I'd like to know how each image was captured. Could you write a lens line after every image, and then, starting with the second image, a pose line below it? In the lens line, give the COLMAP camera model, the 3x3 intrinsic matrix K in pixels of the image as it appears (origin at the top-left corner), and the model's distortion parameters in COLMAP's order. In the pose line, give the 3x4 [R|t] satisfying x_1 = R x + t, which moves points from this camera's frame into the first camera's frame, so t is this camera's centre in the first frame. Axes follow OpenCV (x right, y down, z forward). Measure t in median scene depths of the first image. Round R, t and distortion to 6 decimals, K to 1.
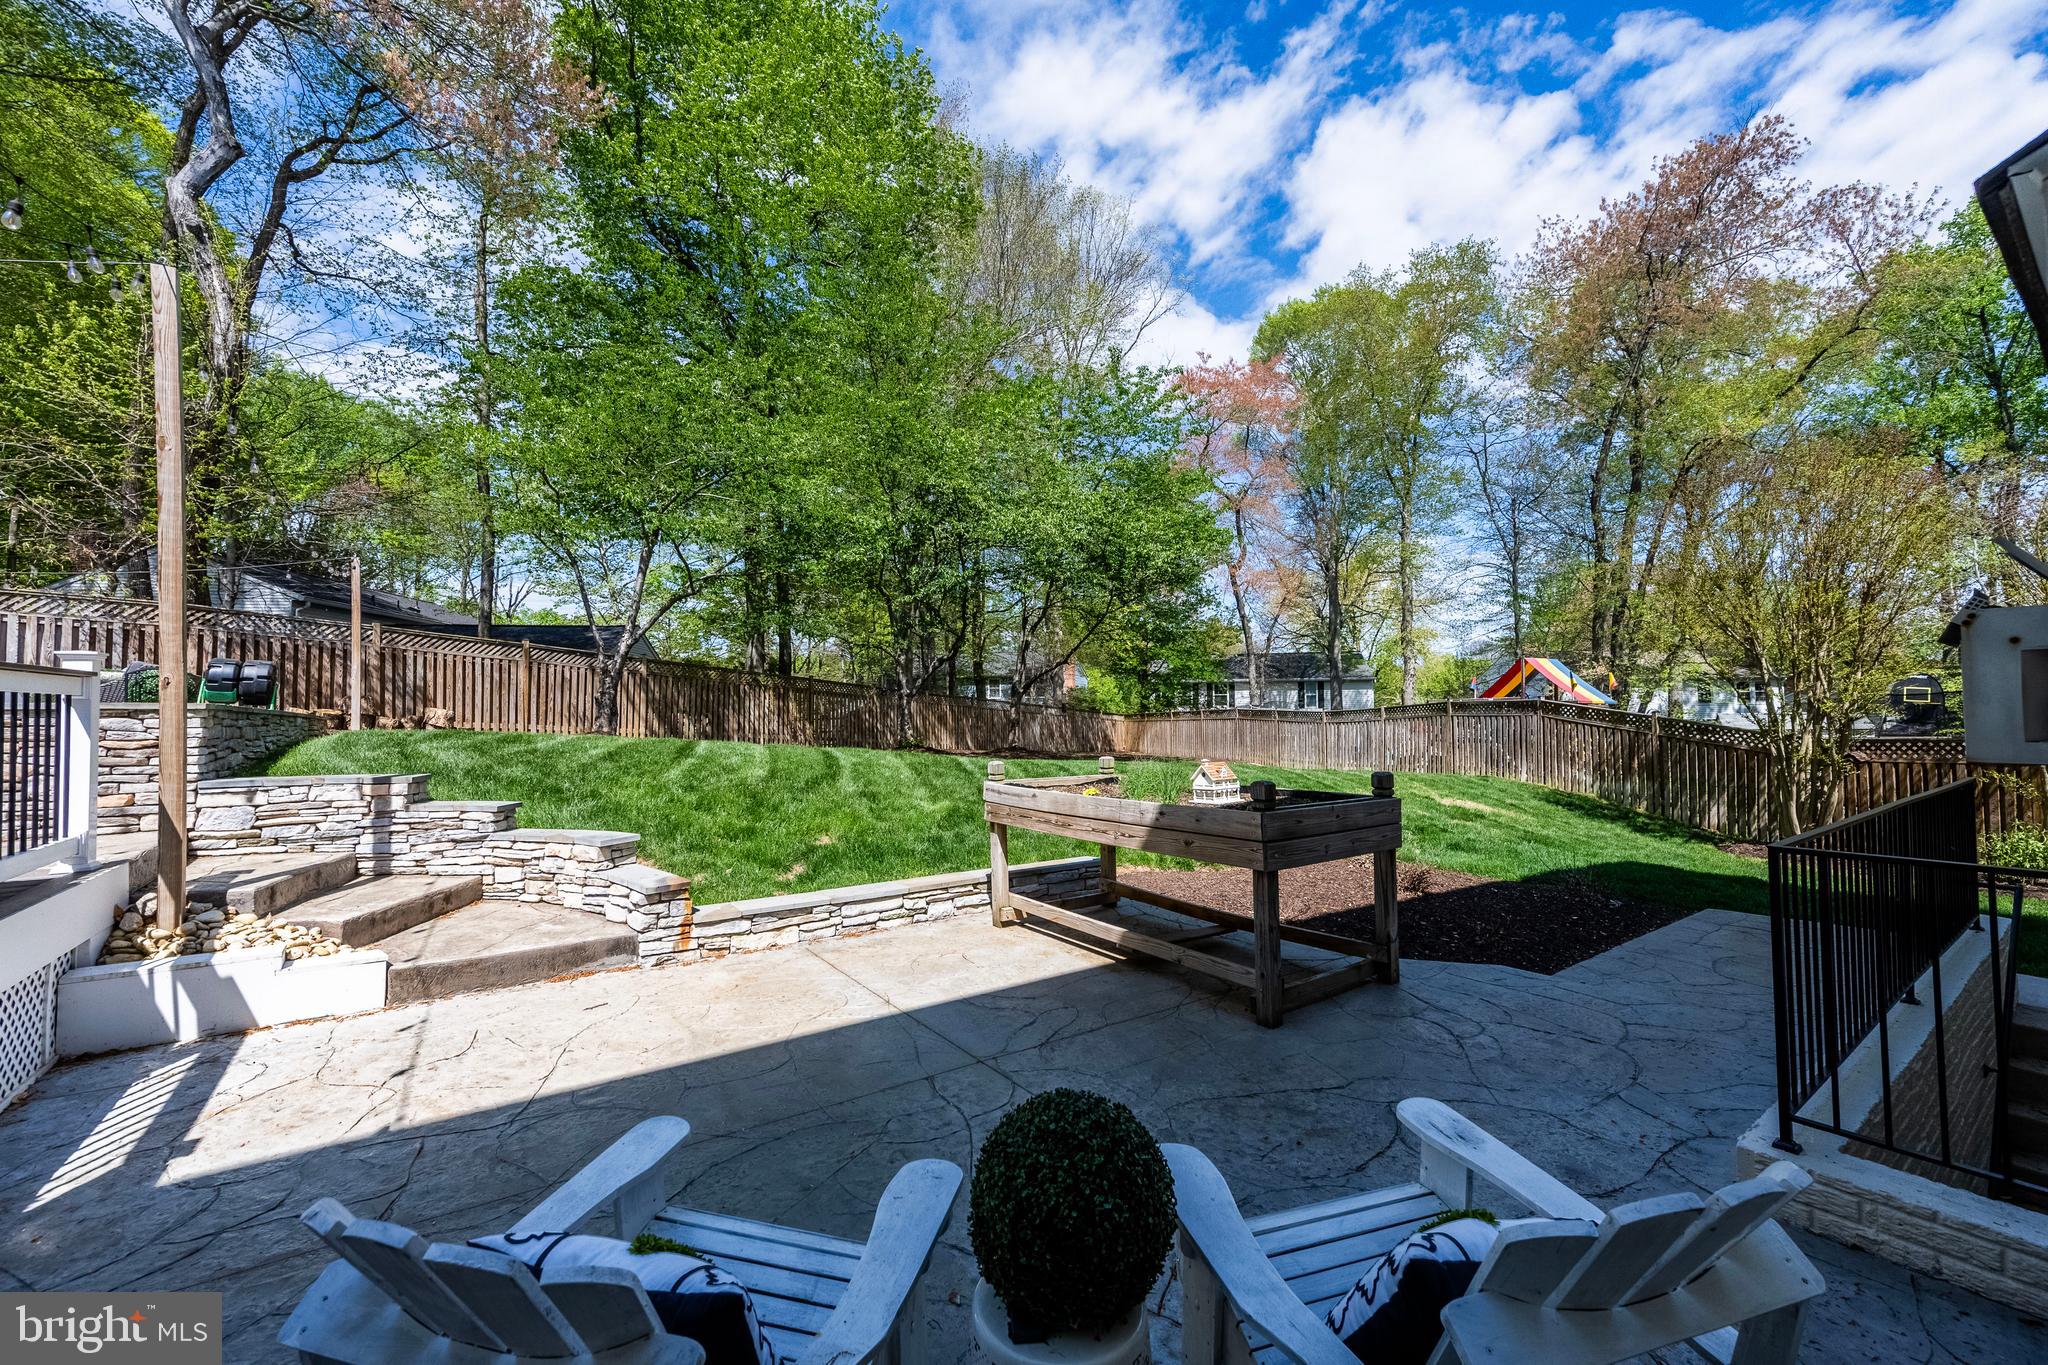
lens RADIAL K [[810.5, 0, 1023.9], [0, 810.5, 683.5], [0, 0, 1]] dist [-0.002998, 0.001500]
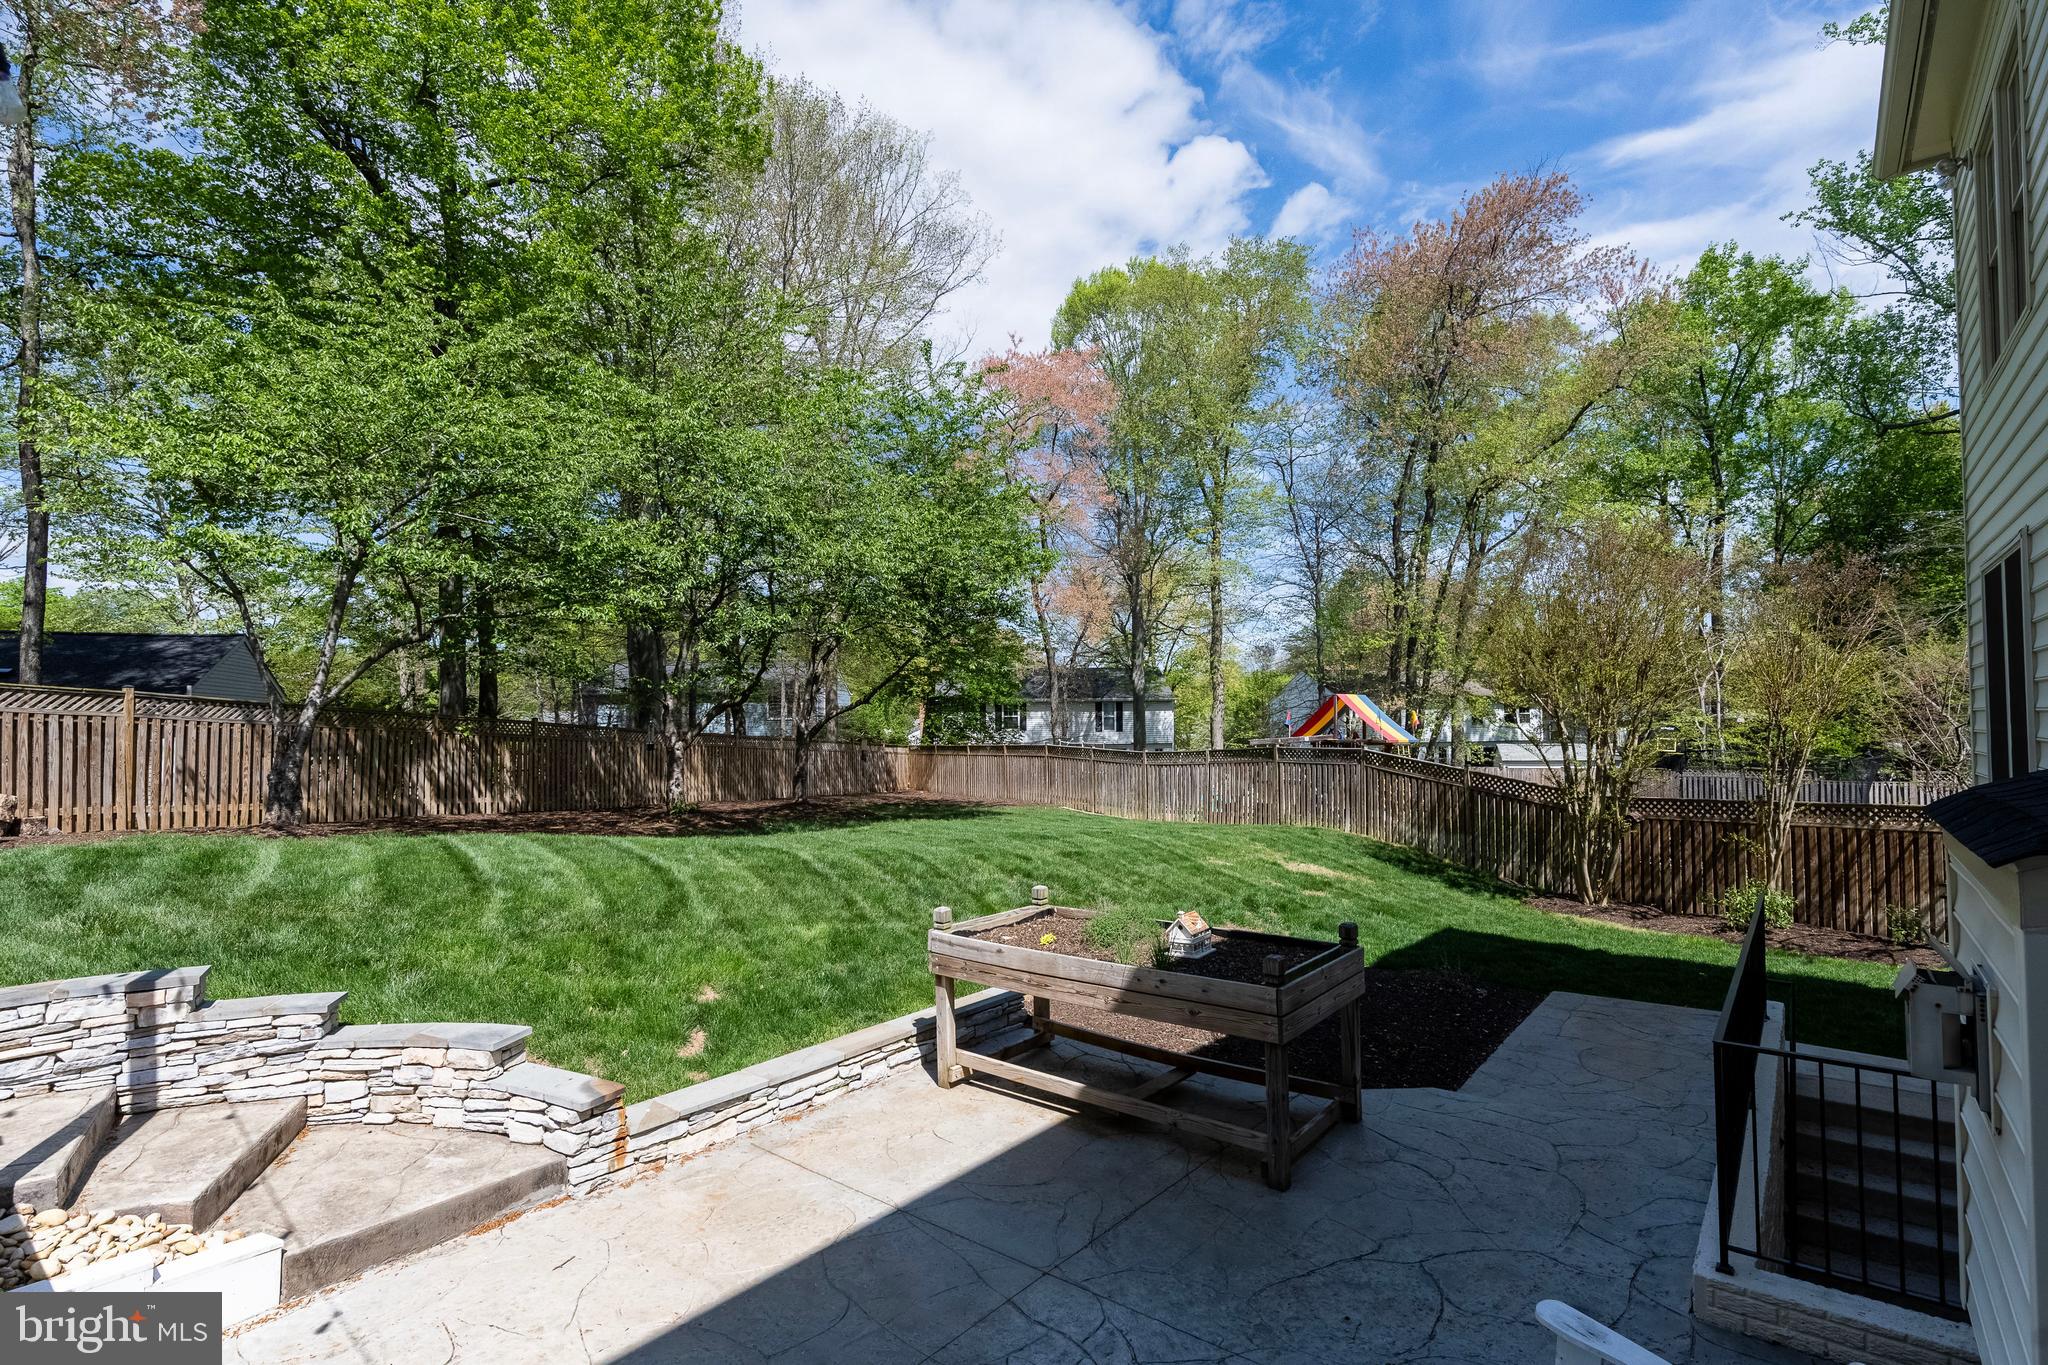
lens RADIAL K [[982.1, 0, 1024.7], [0, 982.1, 699.2], [0, 0, 1]] dist [-0.005831, 0.002052]
pose [[0.961386, 0.003877, 0.275175, -0.120013], [-0.008053, 0.999869, 0.014047, -0.074636], [-0.275085, -0.015721, 0.961292, -0.042066]]
